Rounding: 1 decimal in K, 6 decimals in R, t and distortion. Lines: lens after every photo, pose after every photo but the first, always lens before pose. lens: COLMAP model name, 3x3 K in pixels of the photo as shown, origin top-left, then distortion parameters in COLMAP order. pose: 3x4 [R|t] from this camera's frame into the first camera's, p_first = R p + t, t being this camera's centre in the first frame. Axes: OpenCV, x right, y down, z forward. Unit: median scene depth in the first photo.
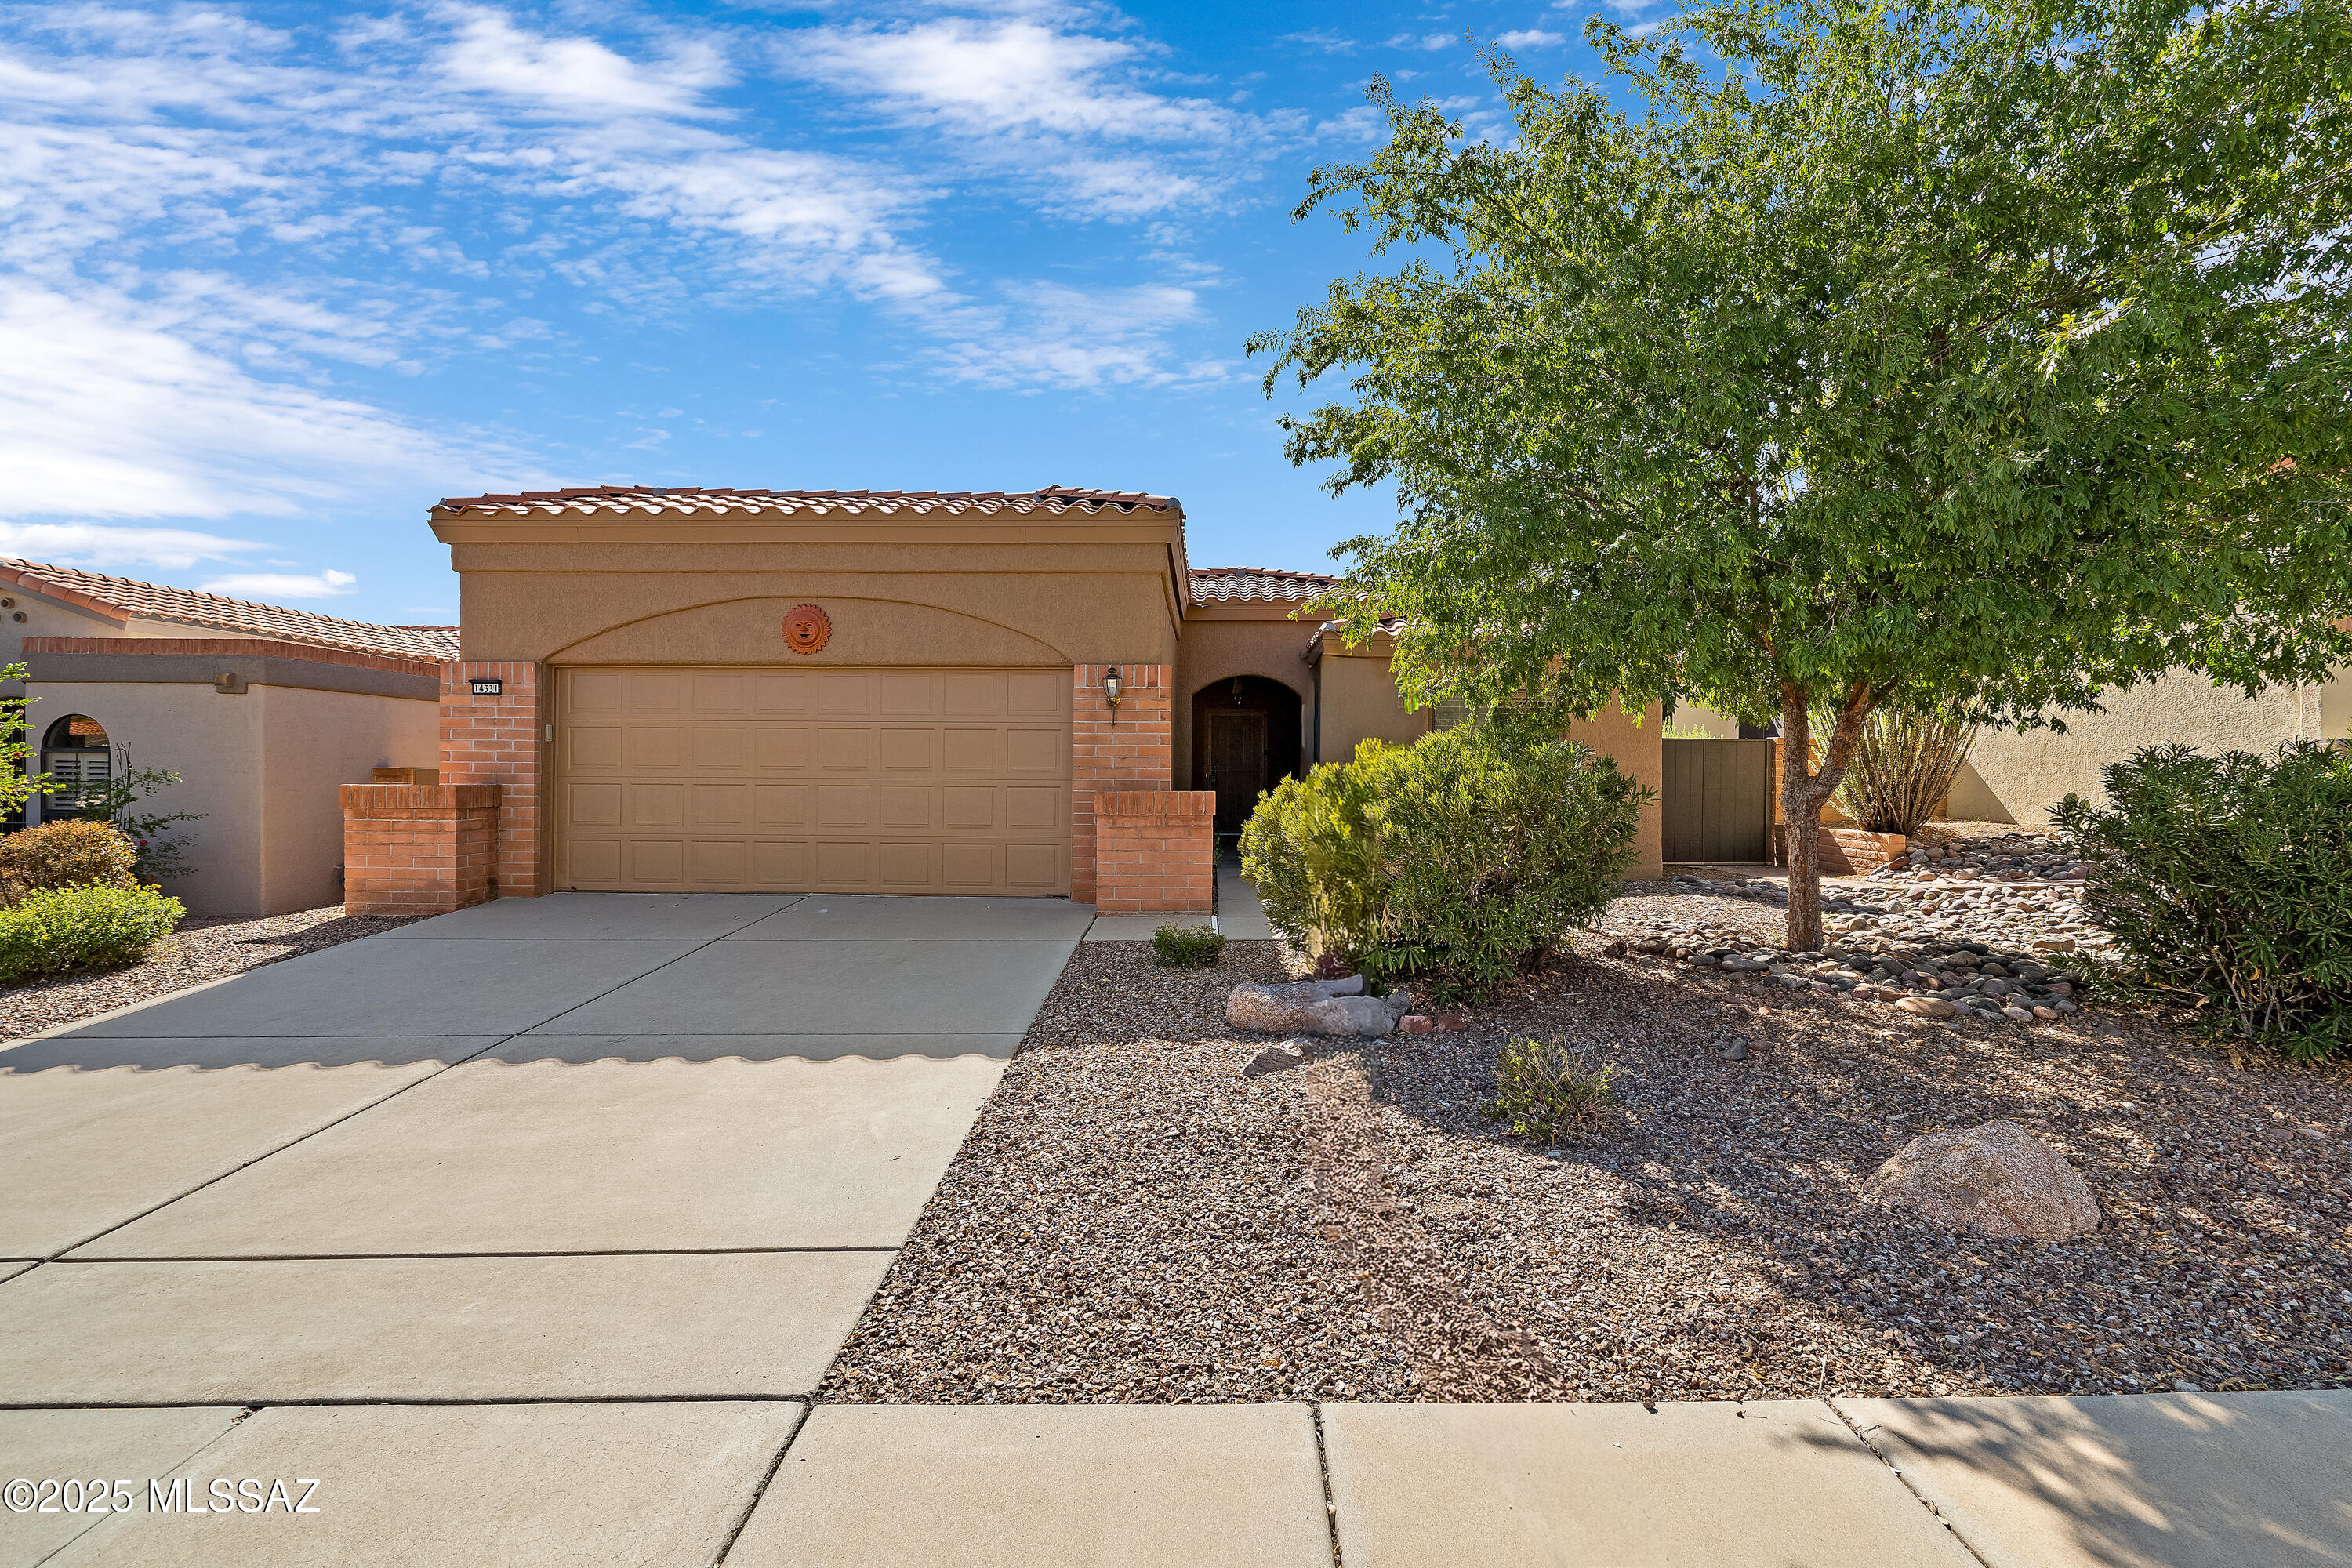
lens RADIAL K [[1019.1, 0, 1176.0], [0, 1019.1, 784.0], [0, 0, 1]] dist [0.002376, 0.000138]
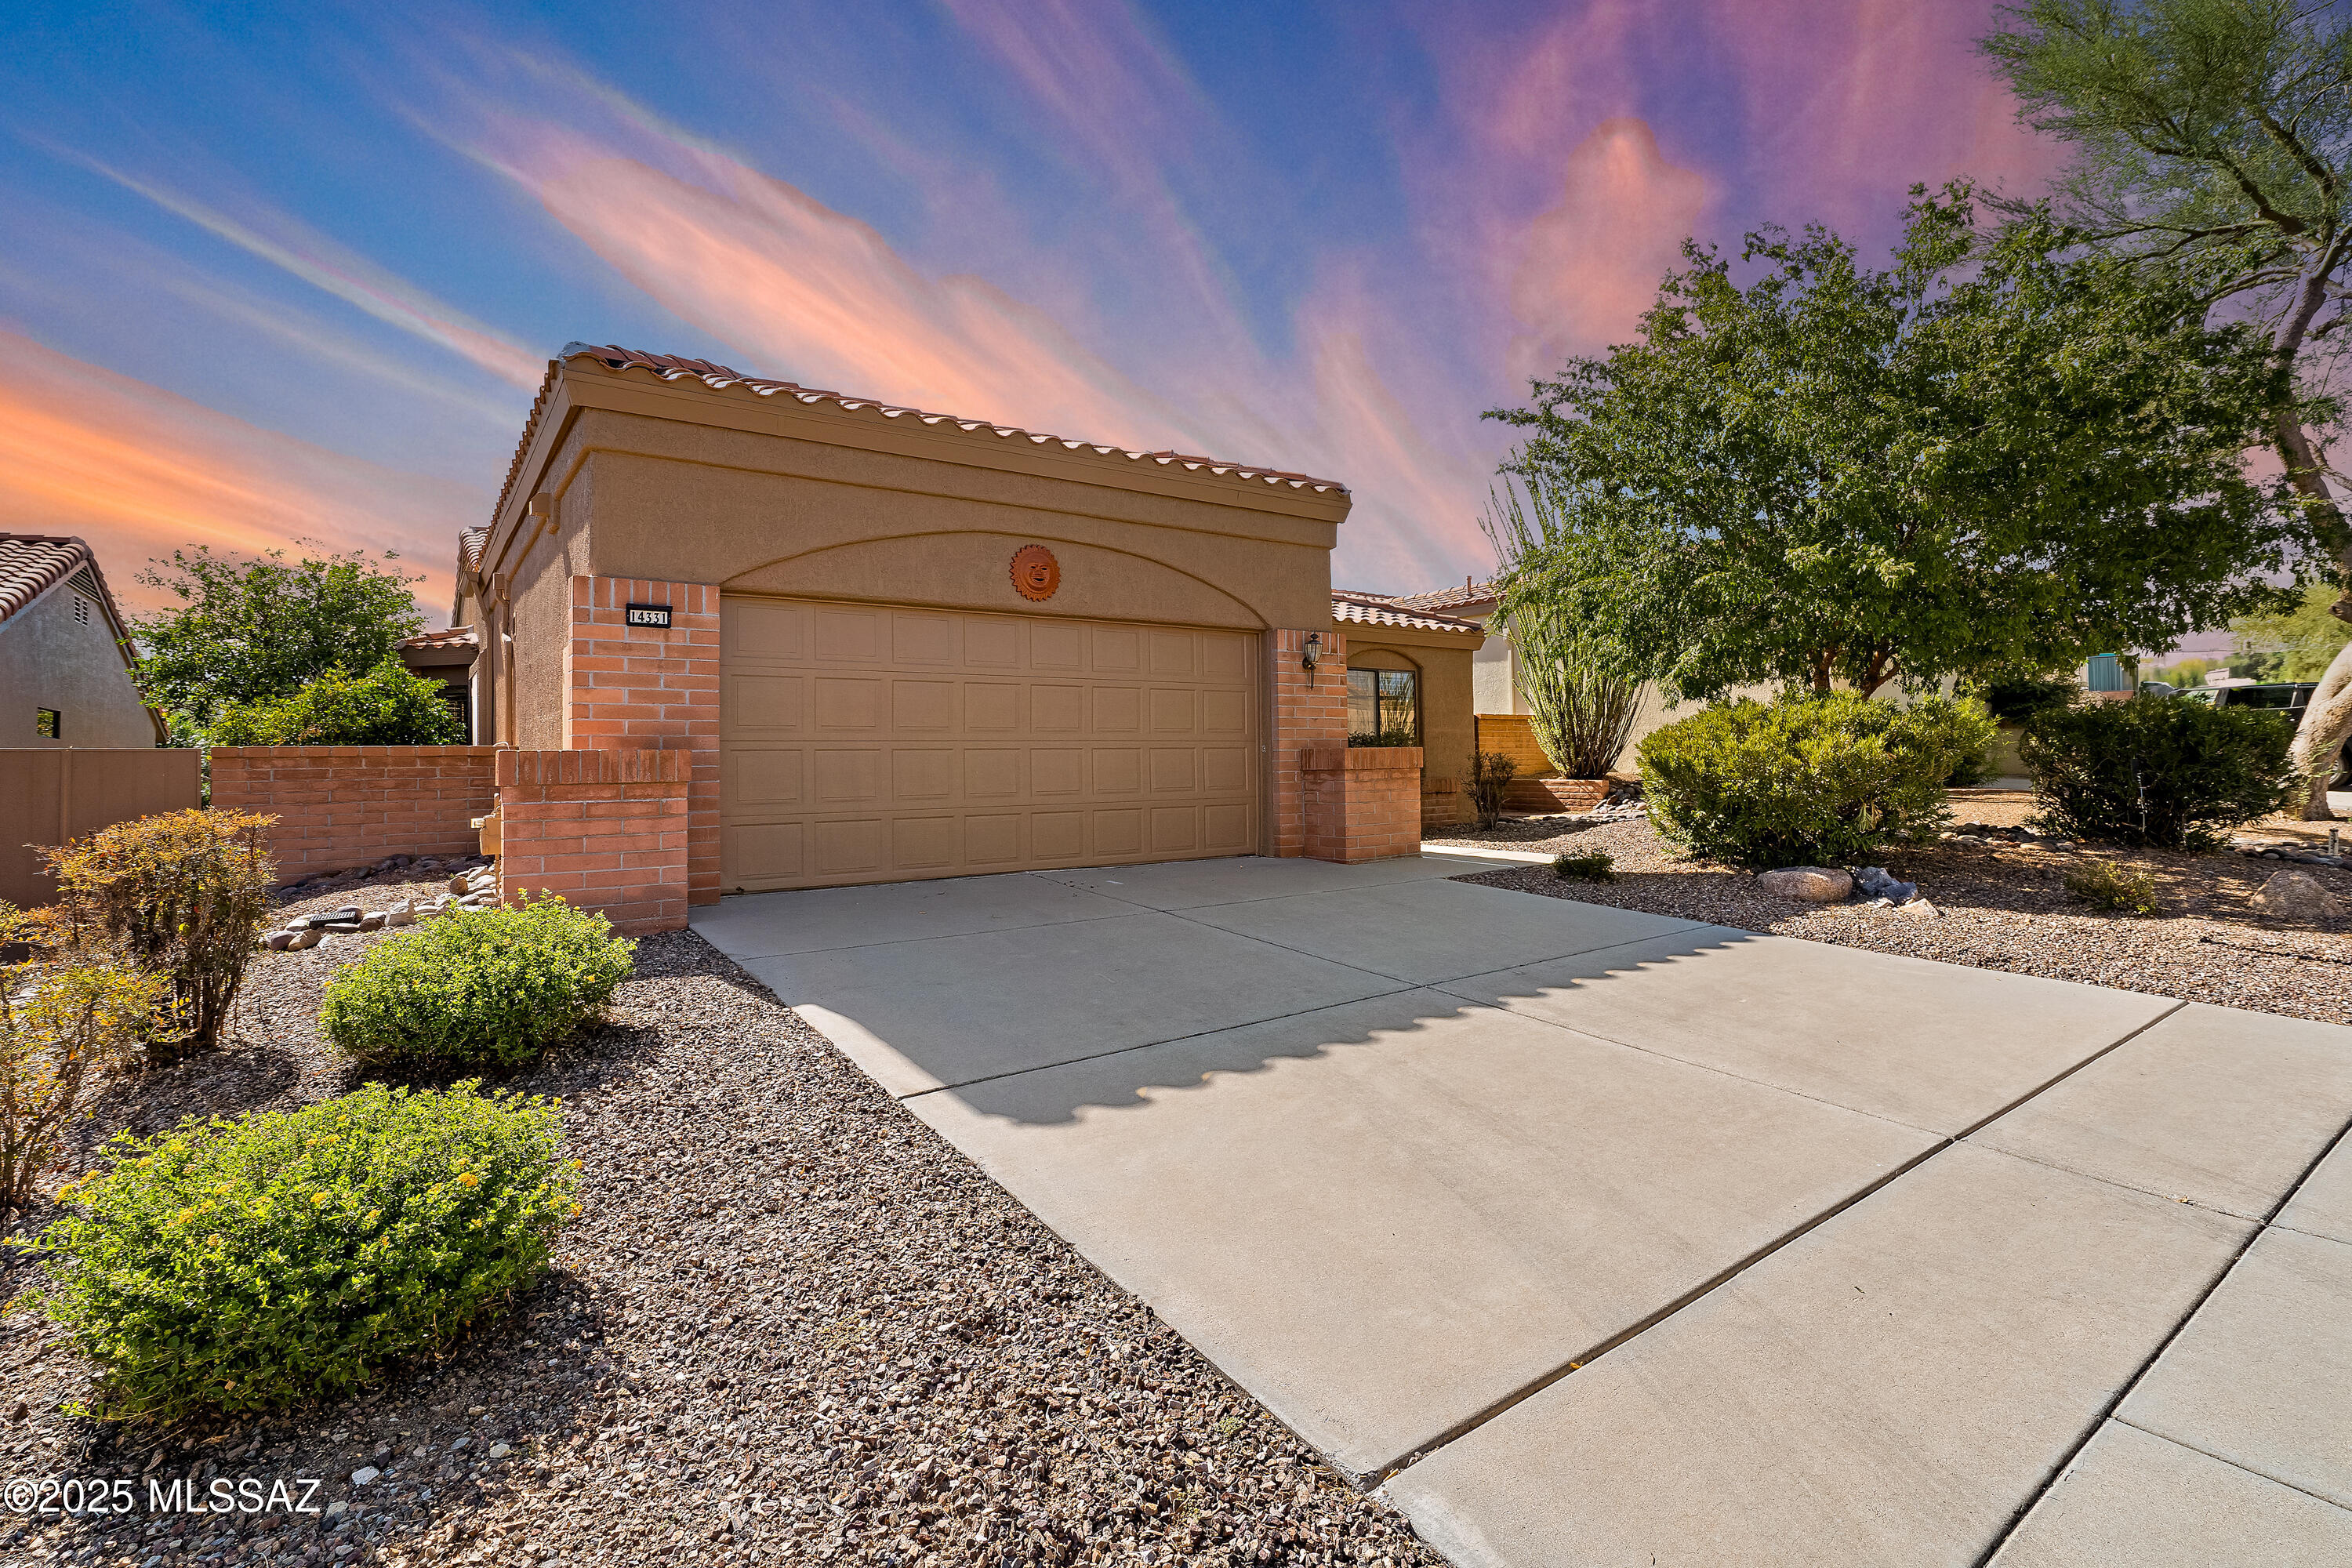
lens RADIAL K [[1079.0, 0, 1177.0], [0, 1079.0, 746.4], [0, 0, 1]] dist [-0.001489, -0.000118]
pose [[0.806496, -0.009125, 0.591170, -0.824986], [0.024714, 0.999527, -0.018288, 0.020112], [-0.590723, 0.029359, 0.806340, 0.171623]]
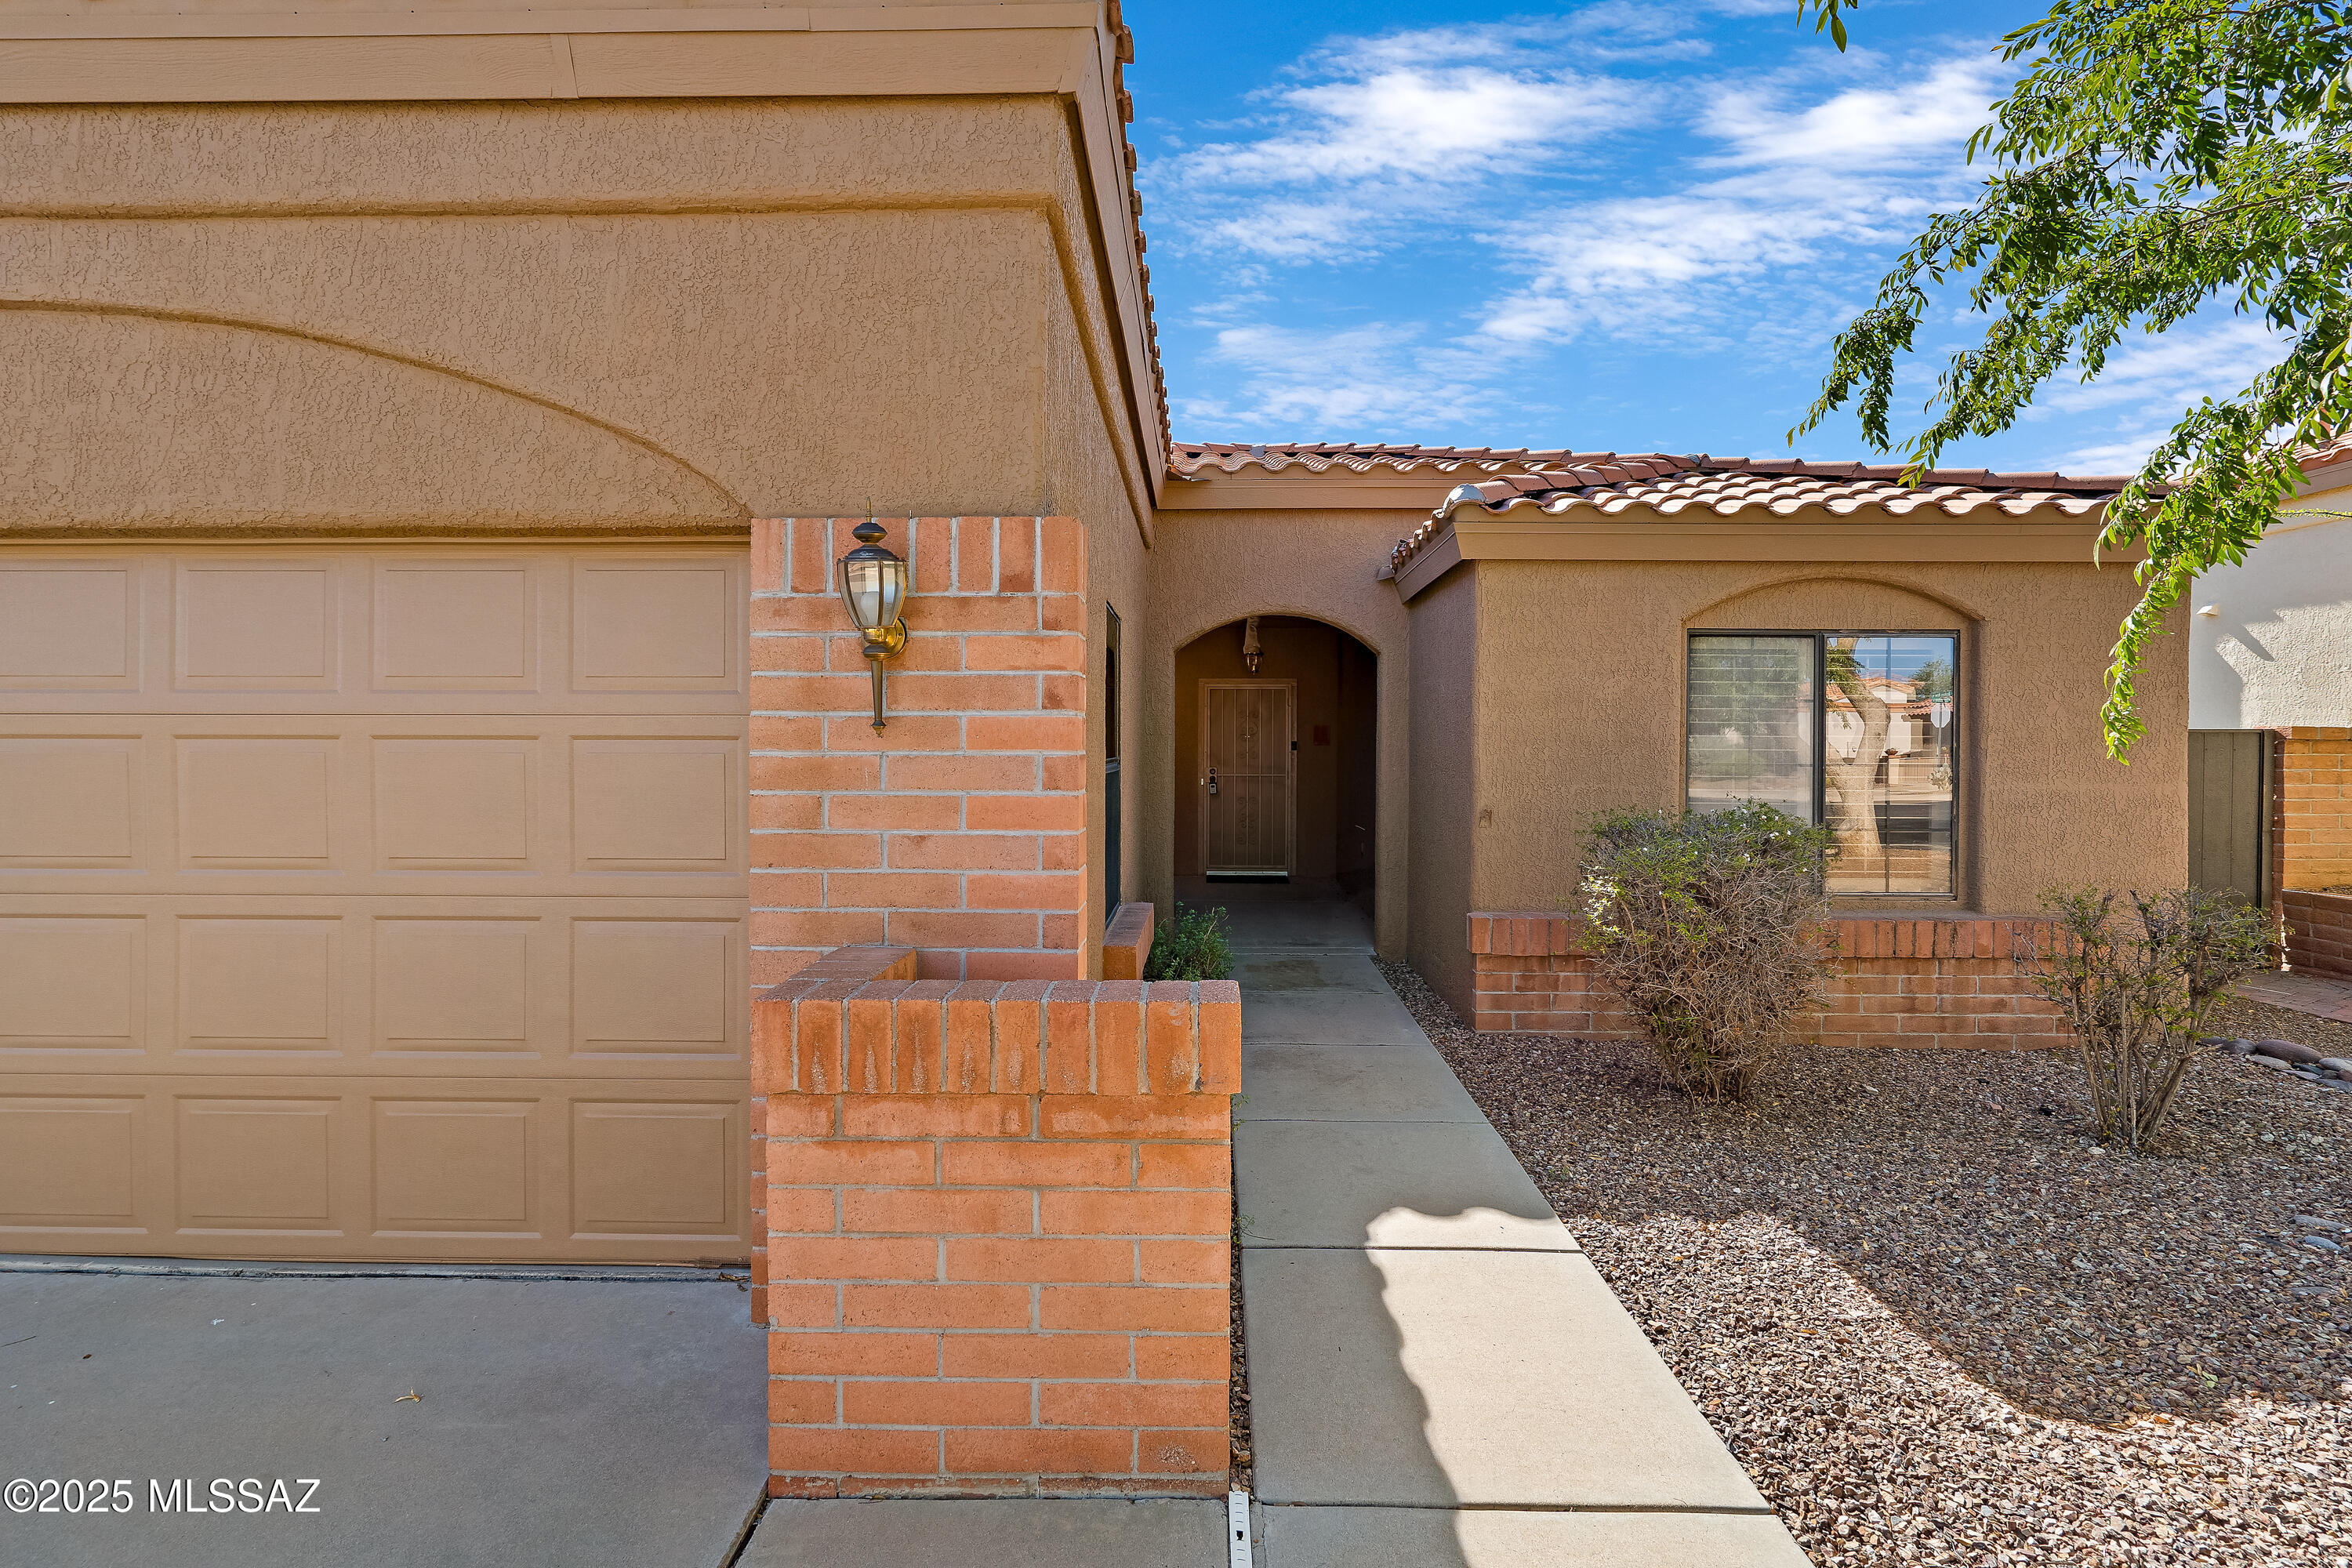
lens RADIAL K [[1078.9, 0, 1167.3], [0, 1078.9, 773.8], [0, 0, 1]] dist [-0.000088, 0.000090]
pose [[0.999986, -0.005217, -0.000845, 0.019625], [0.005226, 0.999919, 0.011576, -0.046078], [0.000785, -0.011580, 0.999933, 0.679962]]
